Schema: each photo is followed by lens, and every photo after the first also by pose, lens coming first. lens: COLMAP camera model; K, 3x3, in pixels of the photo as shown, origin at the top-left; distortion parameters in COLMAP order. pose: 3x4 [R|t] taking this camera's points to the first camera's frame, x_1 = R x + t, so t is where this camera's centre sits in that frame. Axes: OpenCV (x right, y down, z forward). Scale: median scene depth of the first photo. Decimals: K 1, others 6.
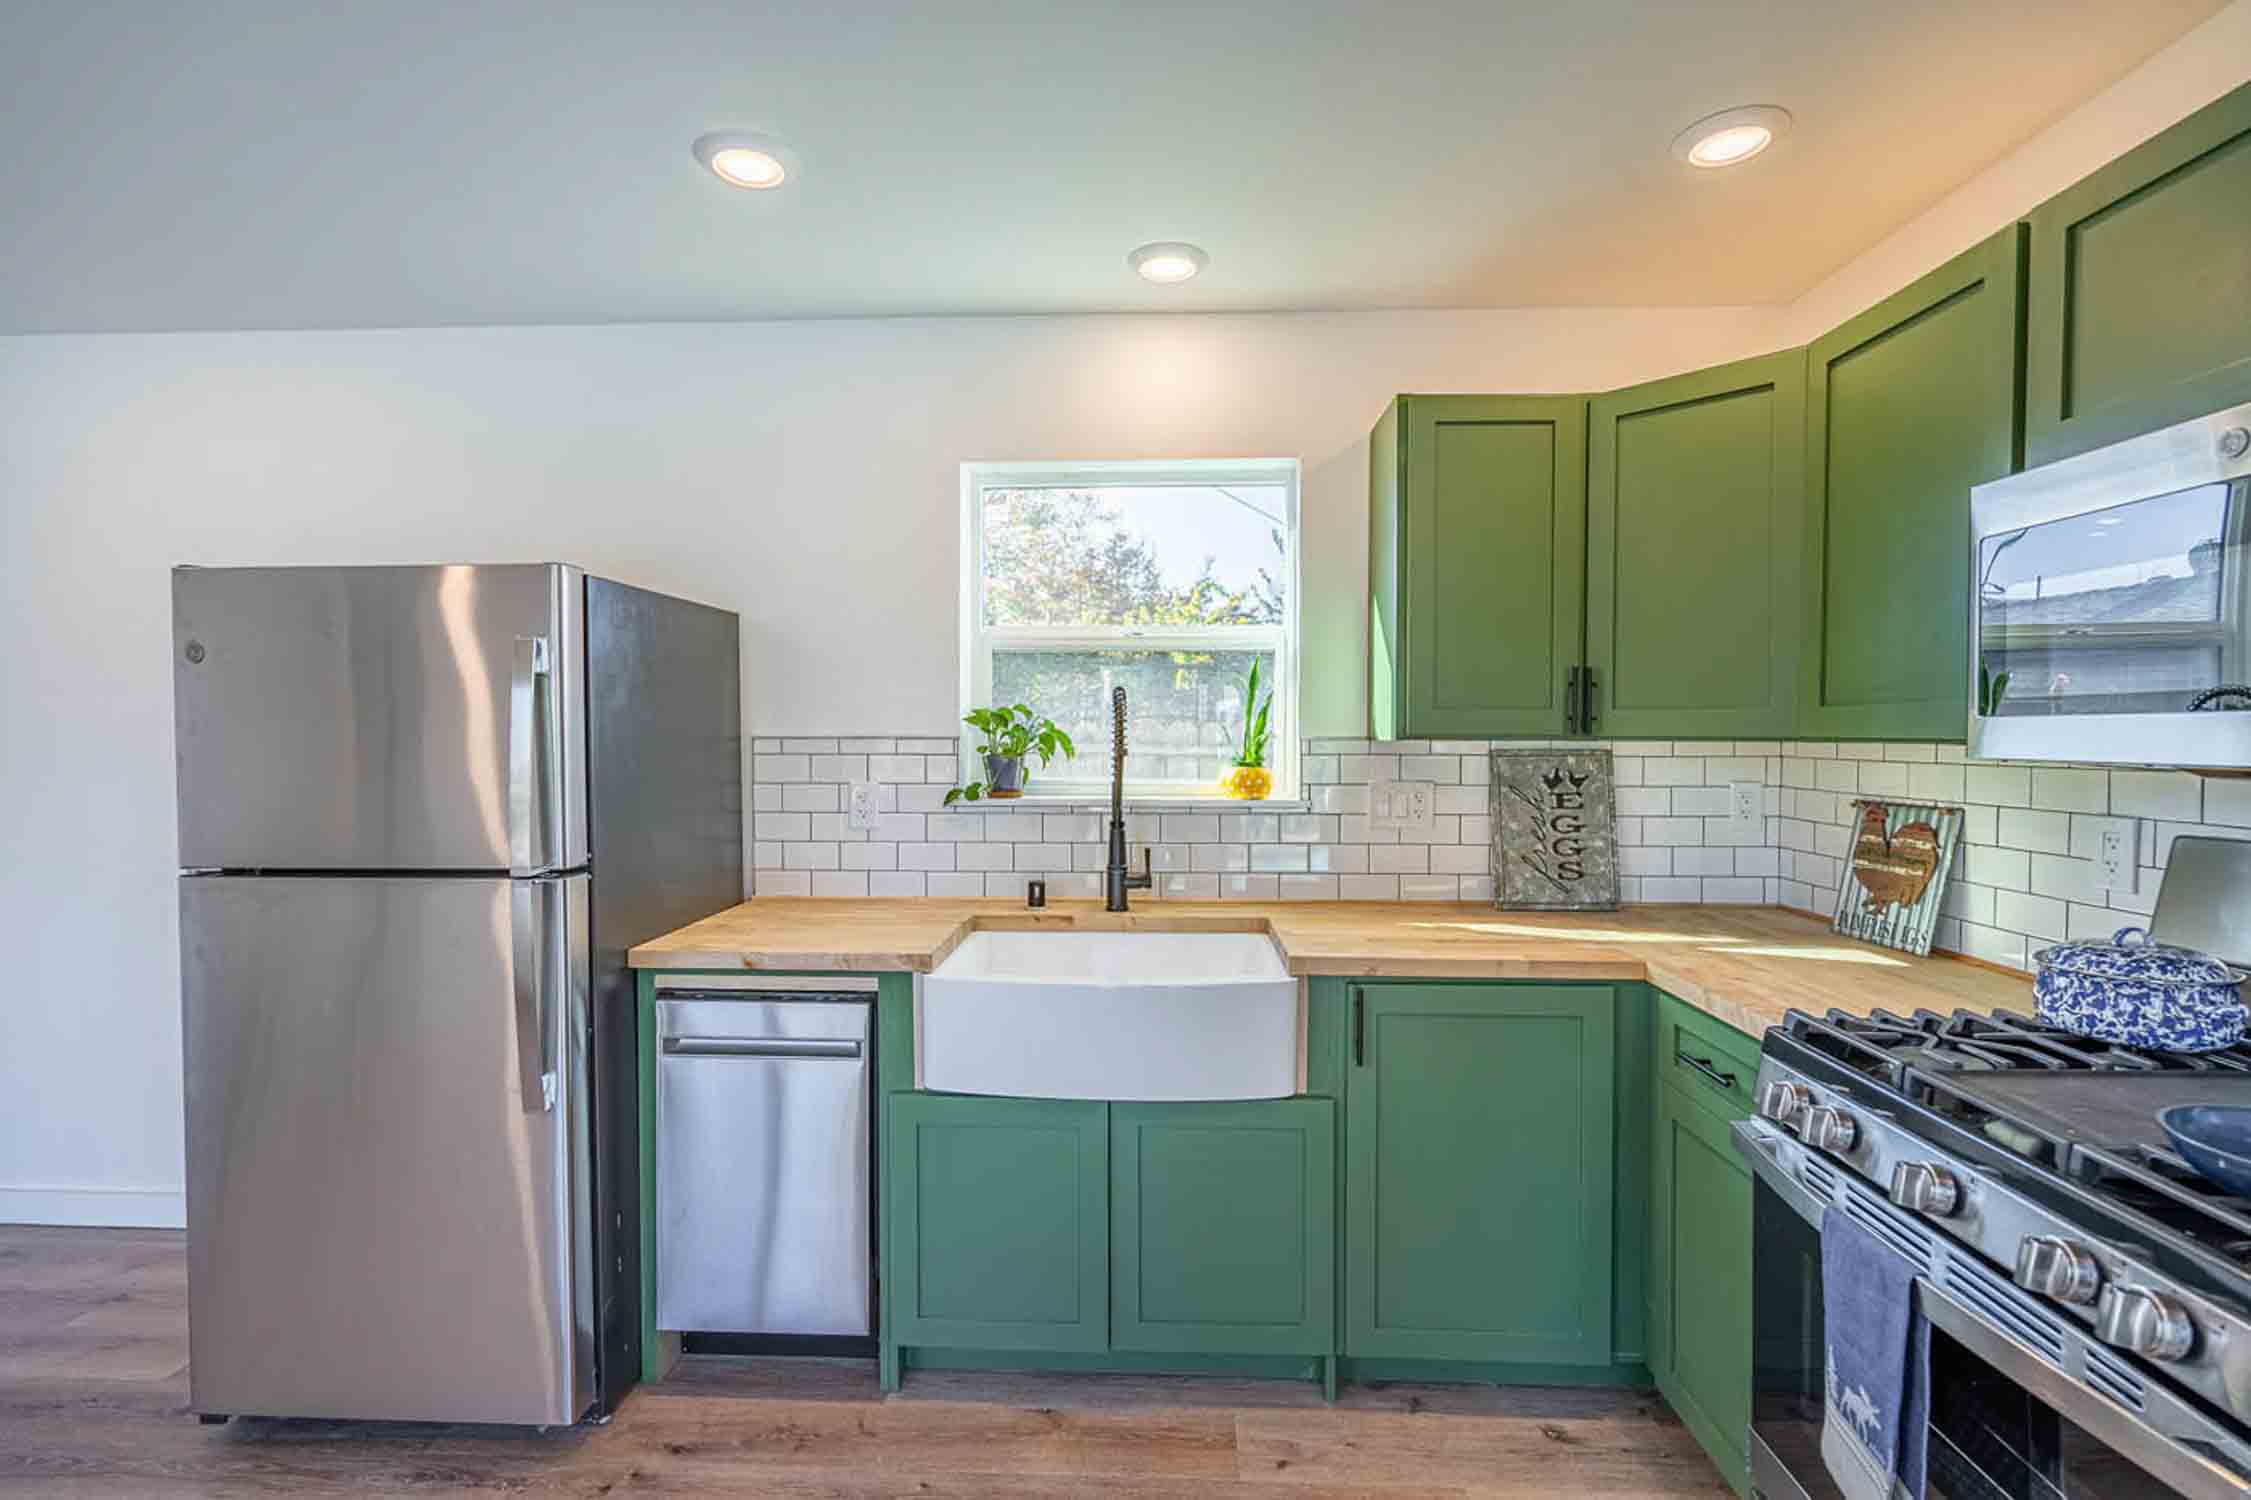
lens RADIAL K [[1027.5, 0, 1125.5], [0, 1027.5, 750.0], [0, 0, 1]] dist [0.000210, 0.001063]
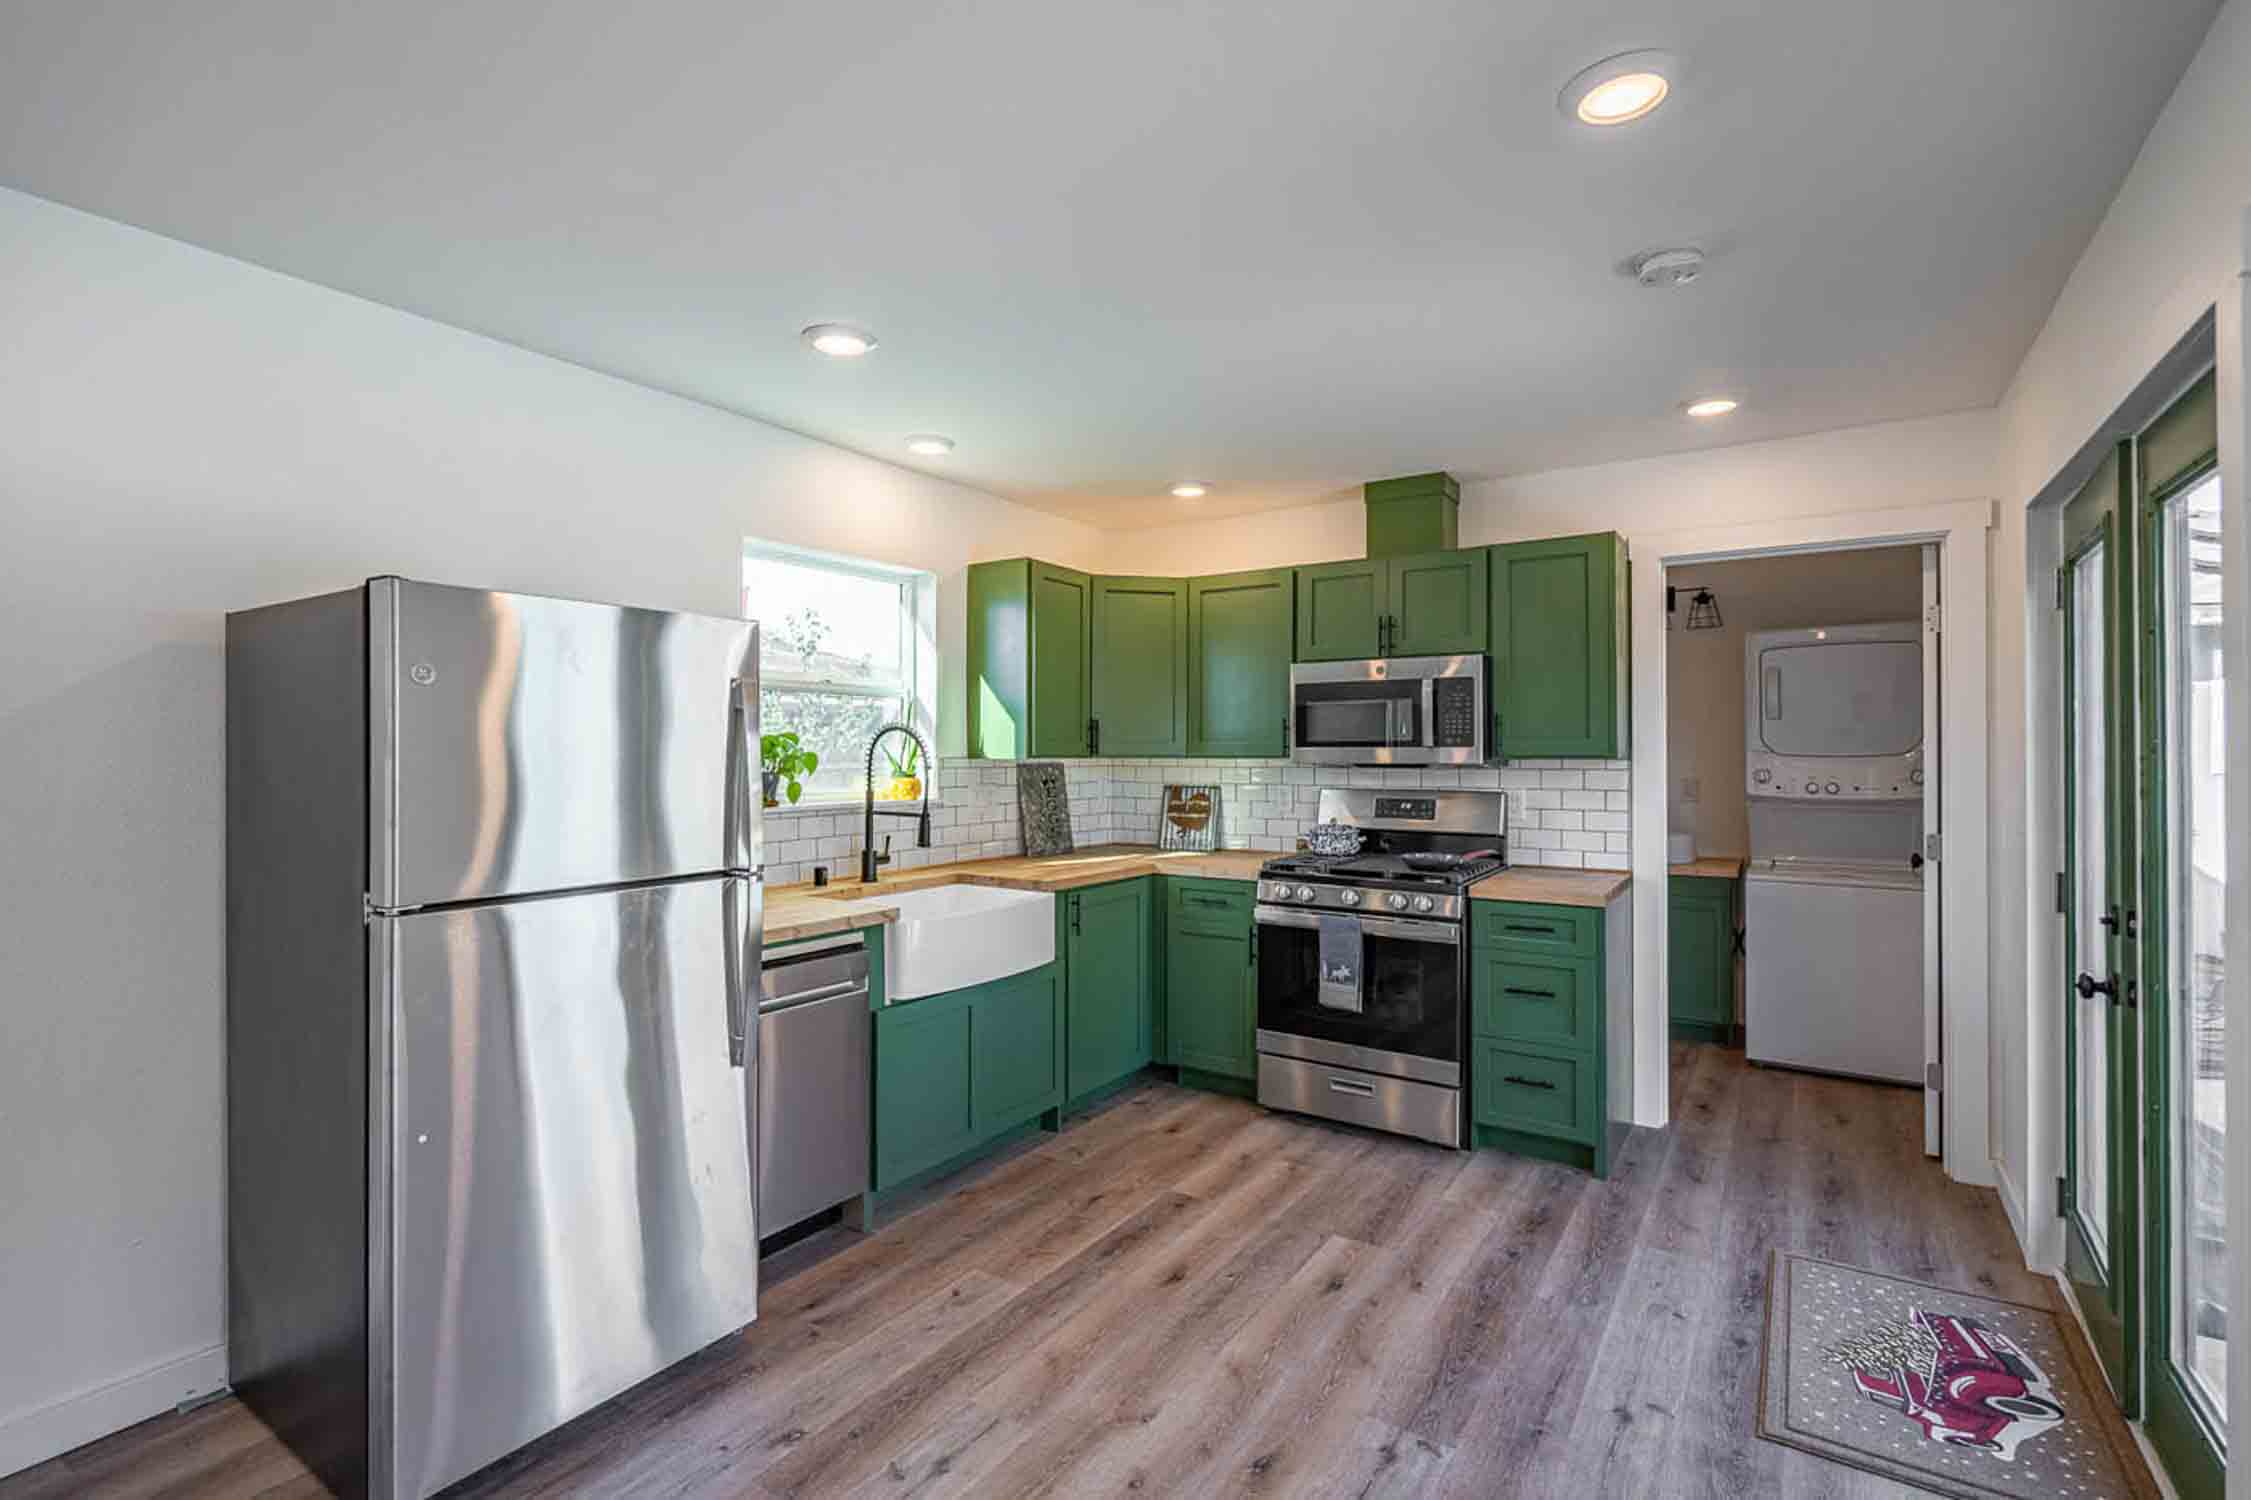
lens RADIAL K [[1027.5, 0, 1125.5], [0, 1027.5, 750.0], [0, 0, 1]] dist [0.000210, 0.001063]
pose [[0.516471, 0.001242, 0.856304, -1.182631], [0.015962, 0.999811, -0.011078, -0.002127], [-0.856156, 0.019390, 0.516354, -0.023660]]
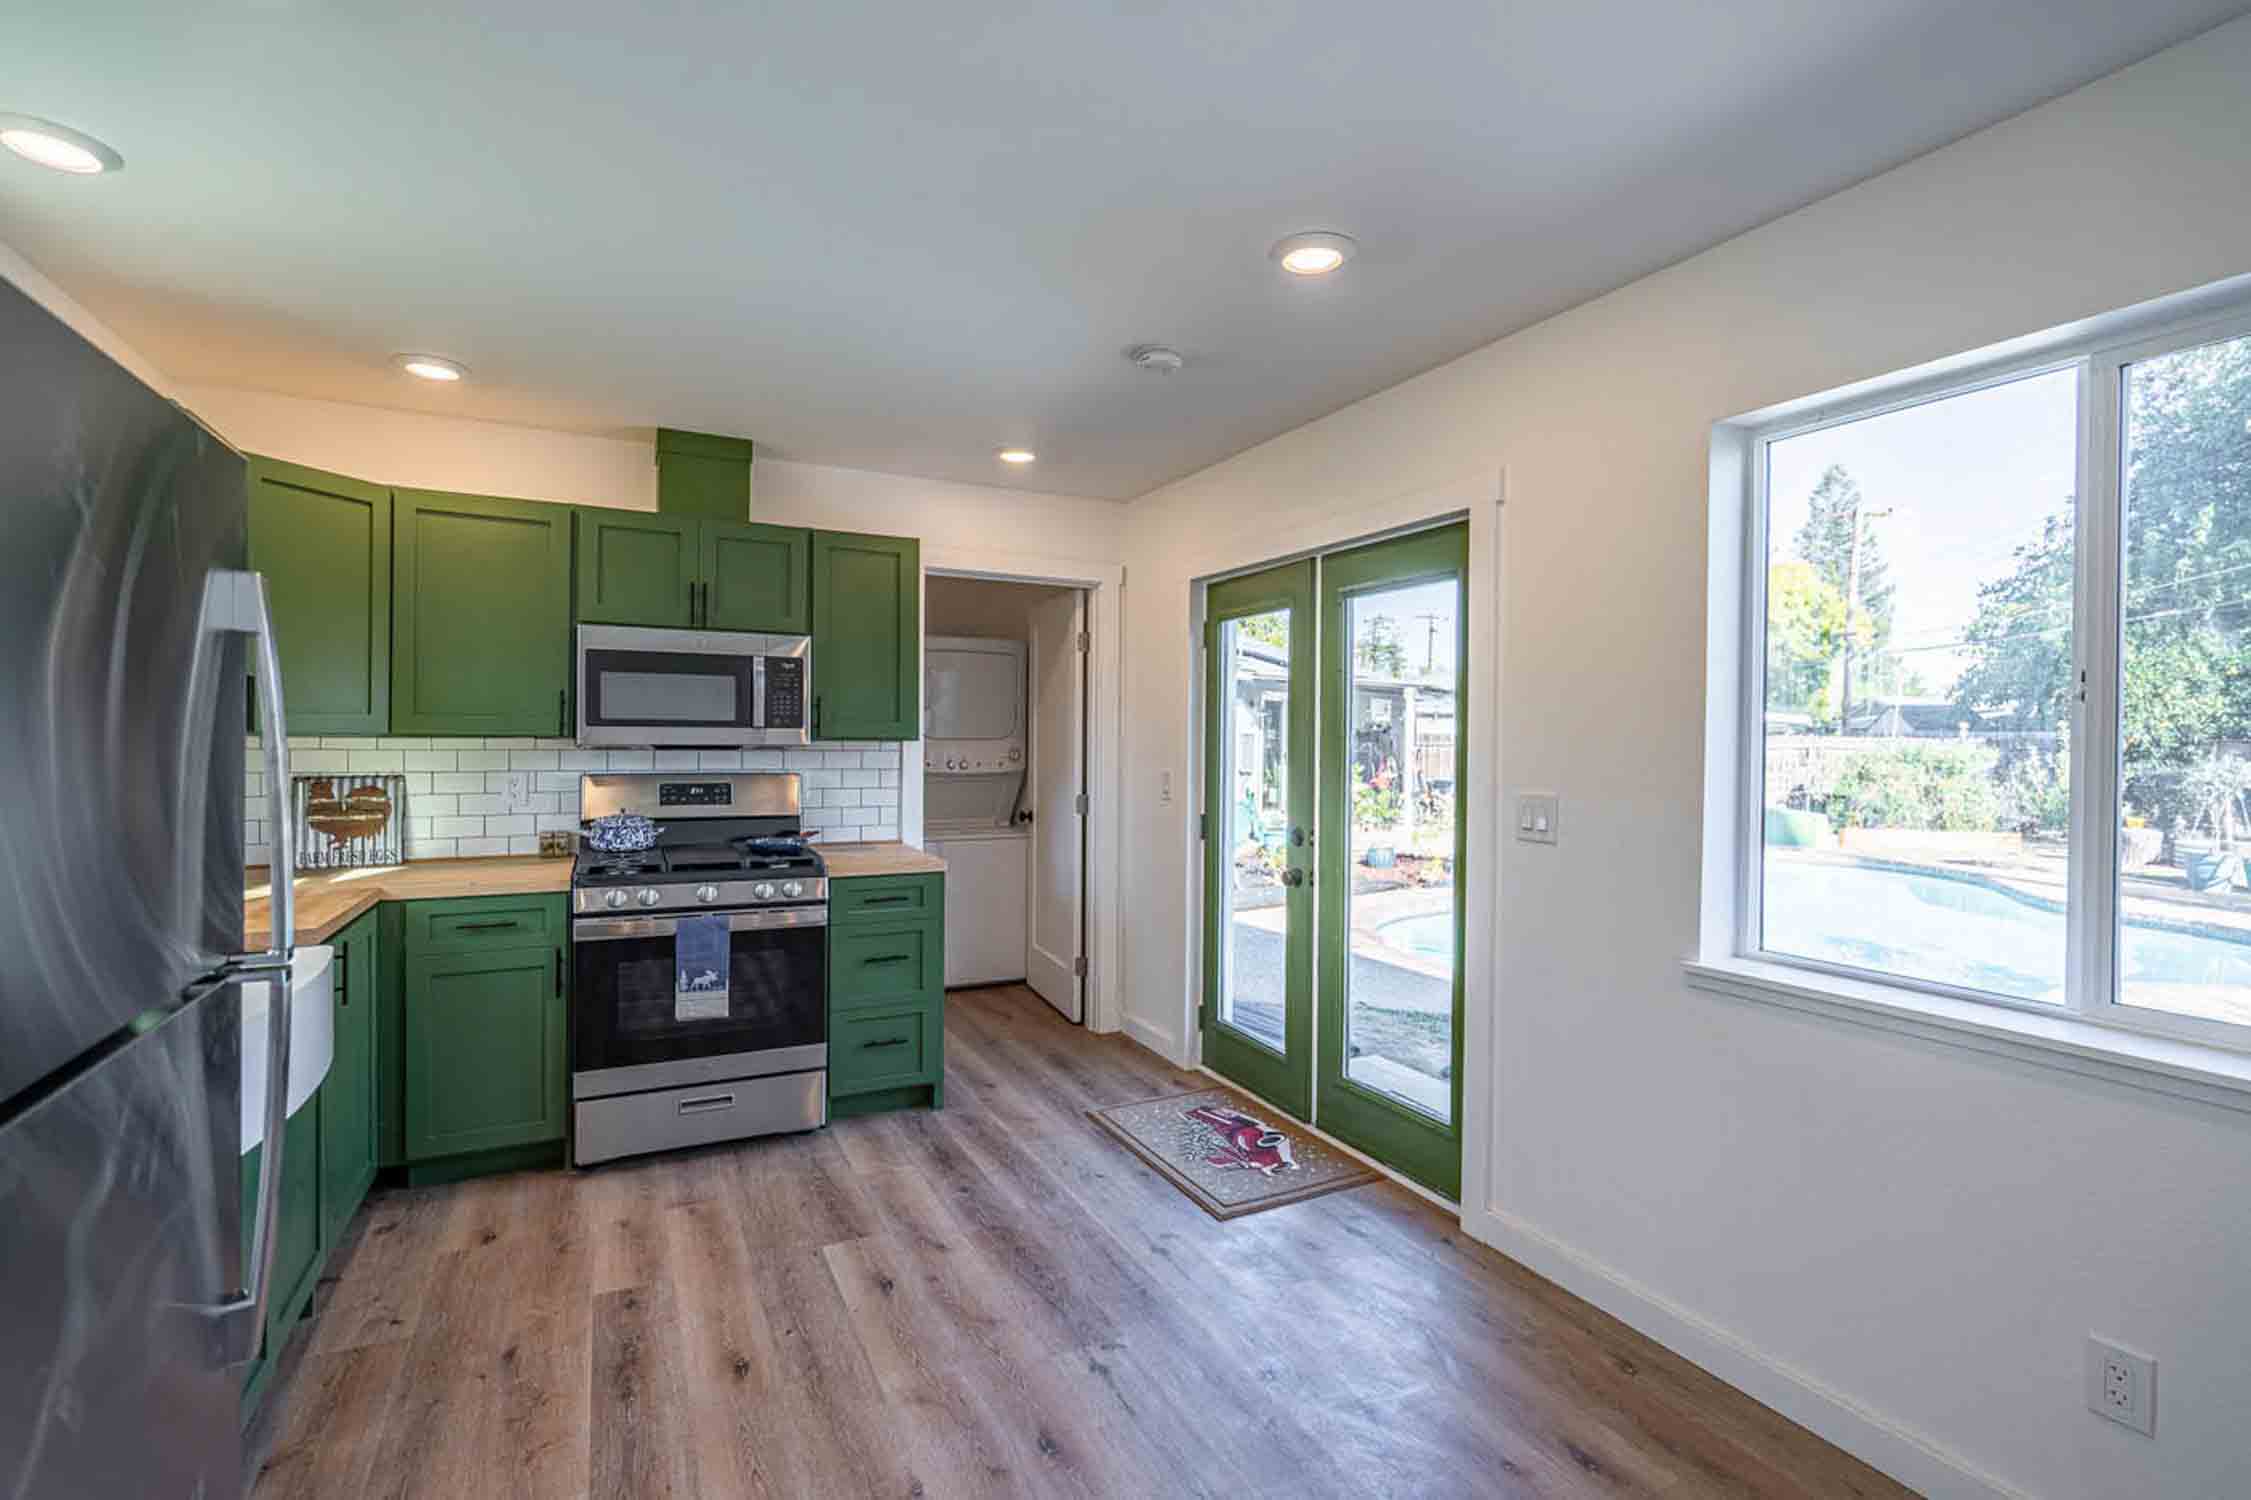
lens RADIAL K [[1011.7, 0, 1123.7], [0, 1011.7, 749.1], [0, 0, 1]] dist [-0.009140, 0.003754]
pose [[-0.495596, -0.012776, 0.868459, -1.143036], [0.005745, 0.999822, 0.017987, -0.009460], [-0.868534, 0.013903, -0.495434, 0.716231]]
